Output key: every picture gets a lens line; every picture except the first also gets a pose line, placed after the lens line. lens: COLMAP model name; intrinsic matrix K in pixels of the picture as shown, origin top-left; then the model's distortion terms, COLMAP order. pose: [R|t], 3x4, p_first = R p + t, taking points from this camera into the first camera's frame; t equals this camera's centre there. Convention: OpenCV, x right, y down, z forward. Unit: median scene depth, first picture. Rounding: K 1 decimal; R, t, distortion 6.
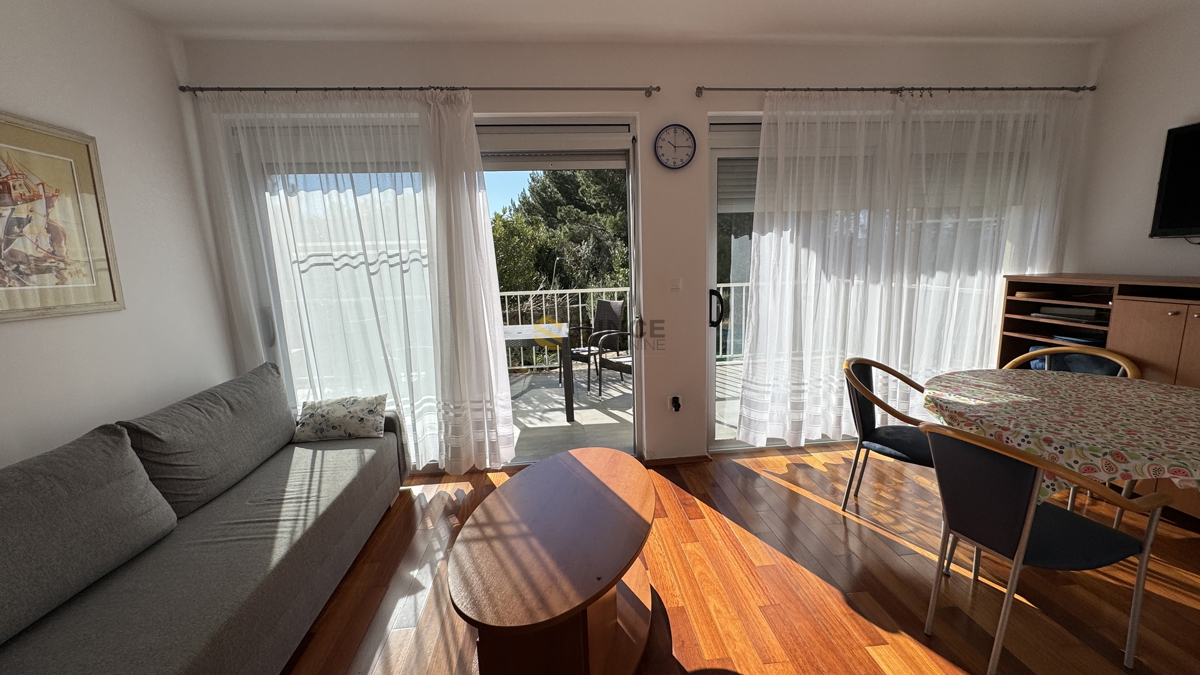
lens RADIAL K [[474.5, 0, 600.0], [0, 474.5, 337.5], [0, 0, 1]] dist [-0.000132, -0.000048]
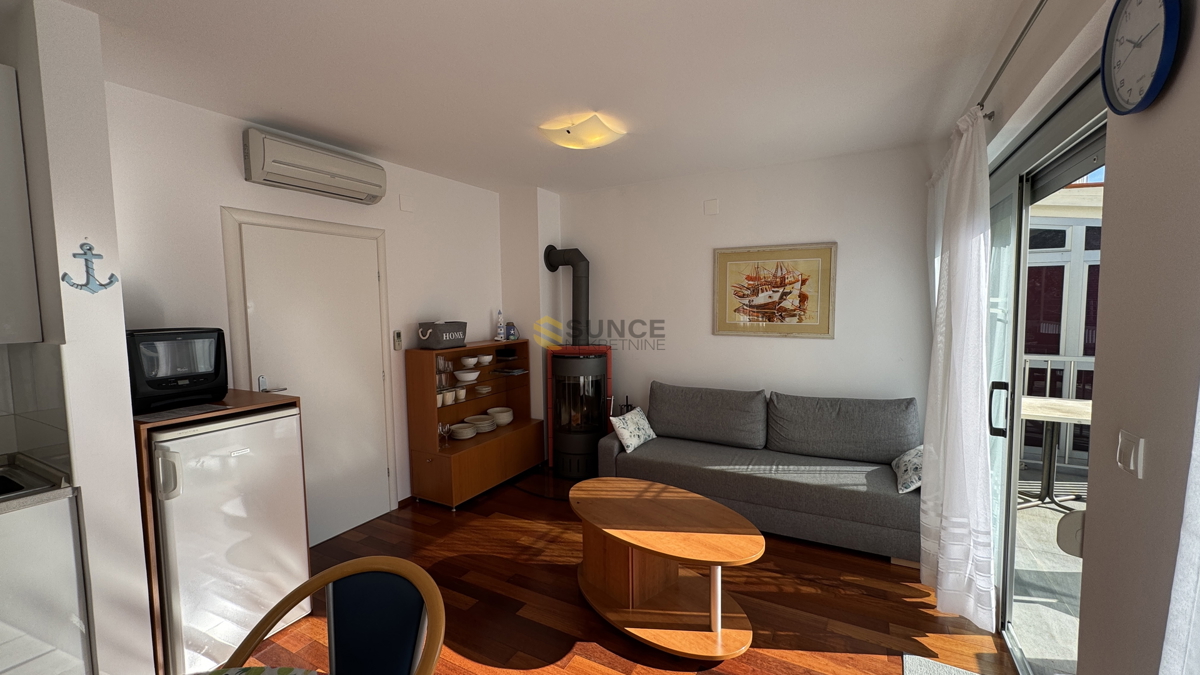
lens RADIAL K [[474.5, 0, 600.0], [0, 474.5, 337.5], [0, 0, 1]] dist [-0.000132, -0.000048]
pose [[-0.564157, 0.099030, -0.819707, 1.069932], [-0.095776, 0.978230, 0.184099, -0.360602], [0.820094, 0.182369, -0.542391, 1.496273]]
